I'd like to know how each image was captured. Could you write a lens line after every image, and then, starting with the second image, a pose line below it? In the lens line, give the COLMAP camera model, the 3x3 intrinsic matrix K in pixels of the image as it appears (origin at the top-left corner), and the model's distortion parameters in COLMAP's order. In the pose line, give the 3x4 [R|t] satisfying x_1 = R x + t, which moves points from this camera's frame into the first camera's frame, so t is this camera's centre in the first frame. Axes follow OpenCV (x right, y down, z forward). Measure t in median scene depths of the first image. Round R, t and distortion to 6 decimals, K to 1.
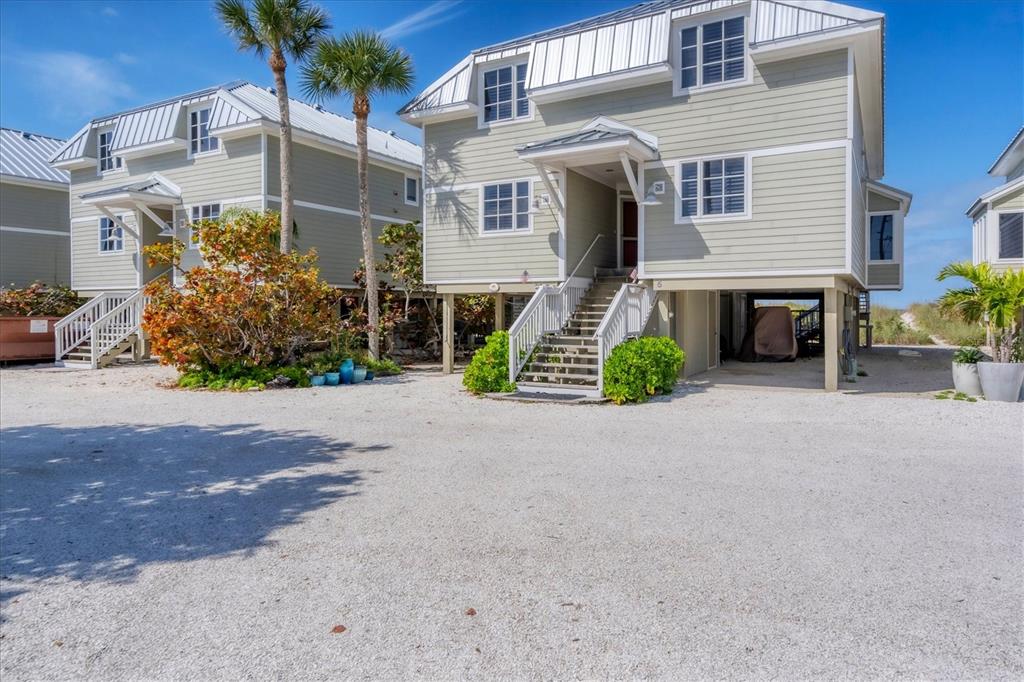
lens RADIAL K [[654.3, 0, 503.7], [0, 654.3, 336.4], [0, 0, 1]] dist [-0.045576, 0.034348]
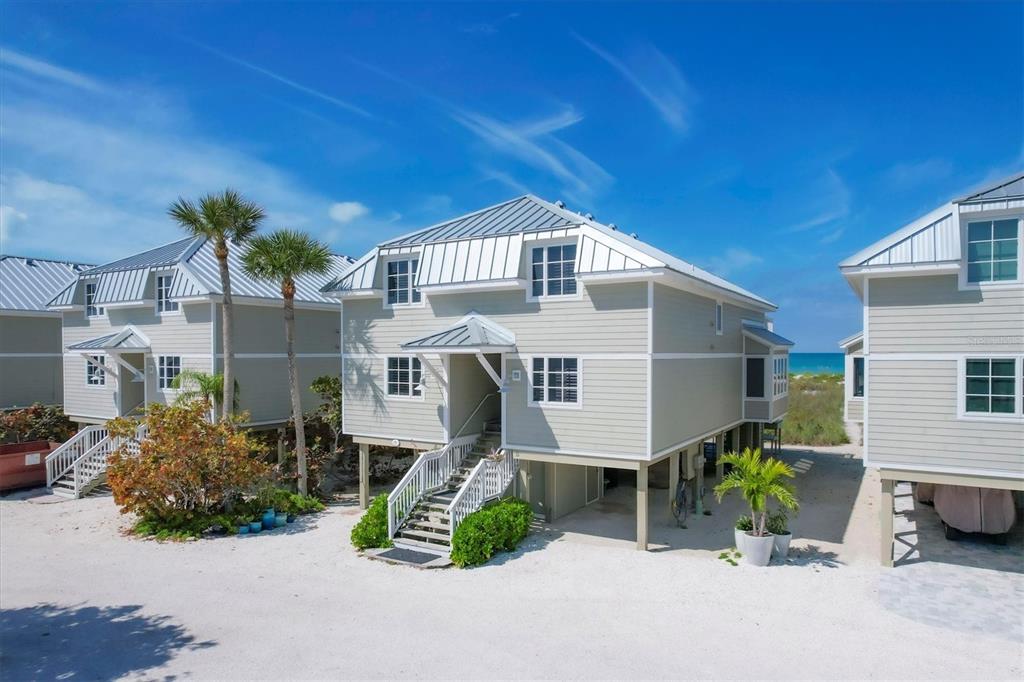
lens RADIAL K [[663.5, 0, 511.7], [0, 663.5, 380.9], [0, 0, 1]] dist [-0.112632, 0.092378]
pose [[0.999934, 0.000981, -0.011420, 0.213773], [-0.000925, 0.999988, 0.004885, -0.196750], [0.011424, -0.004874, 0.999923, -0.208880]]
